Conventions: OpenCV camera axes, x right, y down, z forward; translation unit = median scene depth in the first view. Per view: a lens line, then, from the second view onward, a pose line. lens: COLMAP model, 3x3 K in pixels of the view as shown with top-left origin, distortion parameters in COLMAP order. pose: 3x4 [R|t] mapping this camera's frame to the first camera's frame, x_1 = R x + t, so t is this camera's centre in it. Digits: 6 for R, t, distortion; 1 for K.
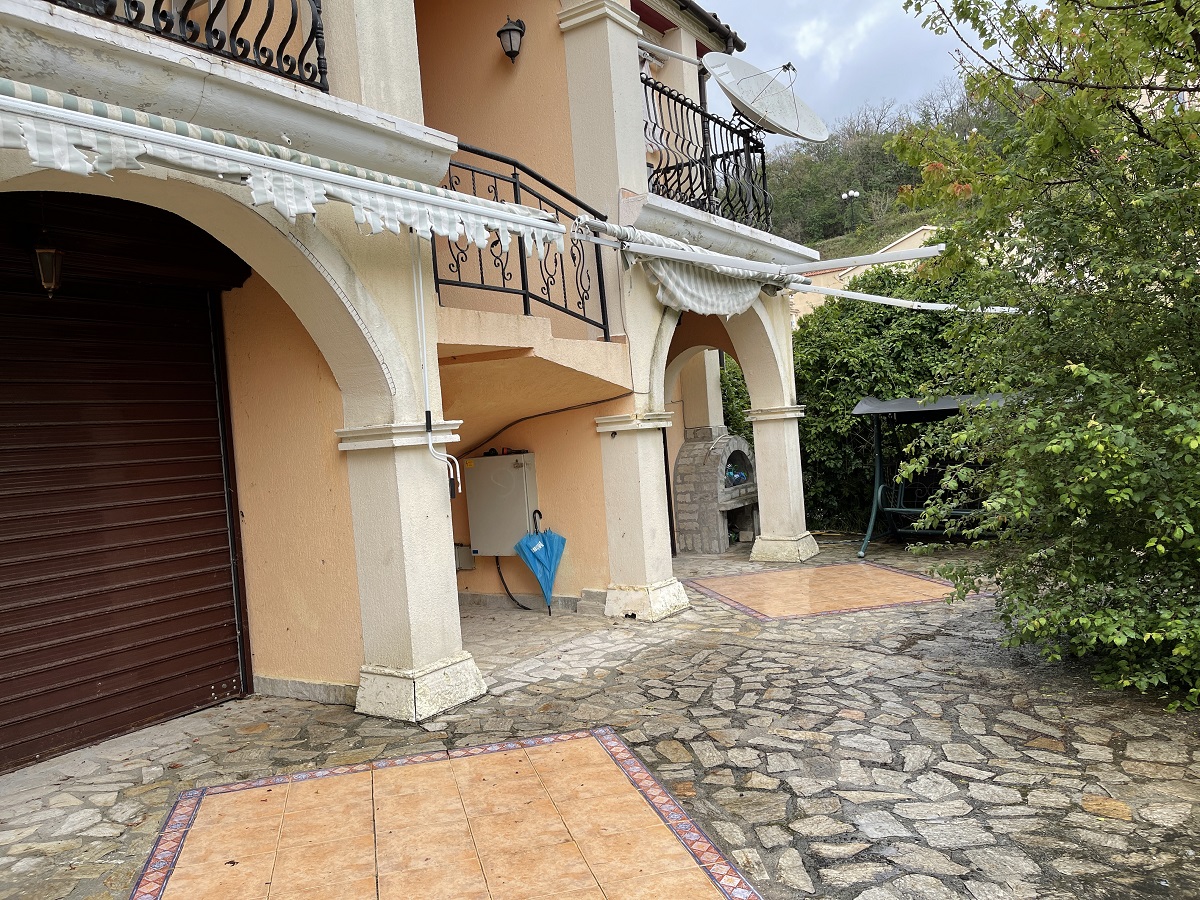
lens RADIAL K [[908.7, 0, 603.6], [0, 908.7, 451.7], [0, 0, 1]] dist [0.068156, -0.092085]
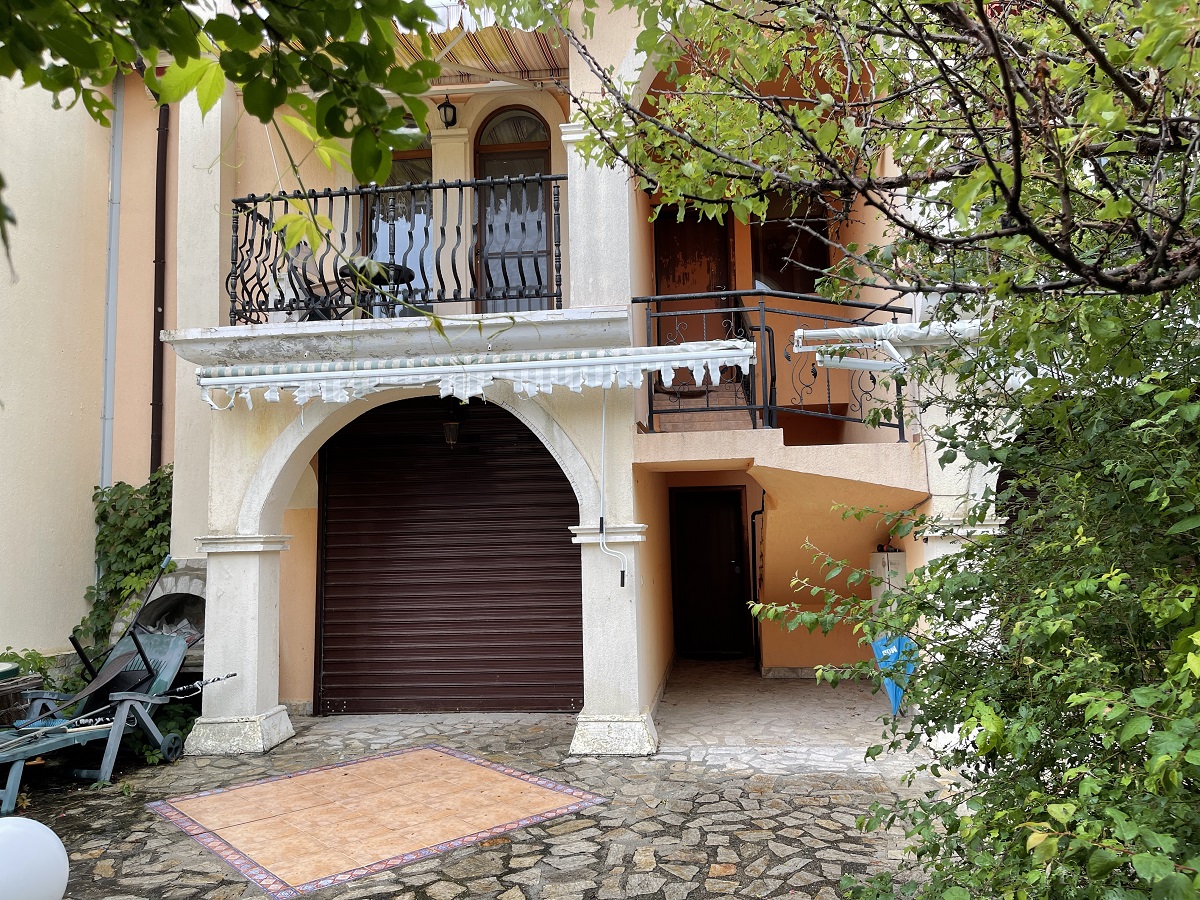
lens RADIAL K [[908.7, 0, 624.4], [0, 908.7, 434.0], [0, 0, 1]] dist [0.068156, -0.092085]
pose [[0.449516, -0.034963, -0.892588, 1.121211], [-0.030128, 0.998072, -0.054268, -0.106360], [0.892764, 0.051286, 0.447596, 0.490519]]
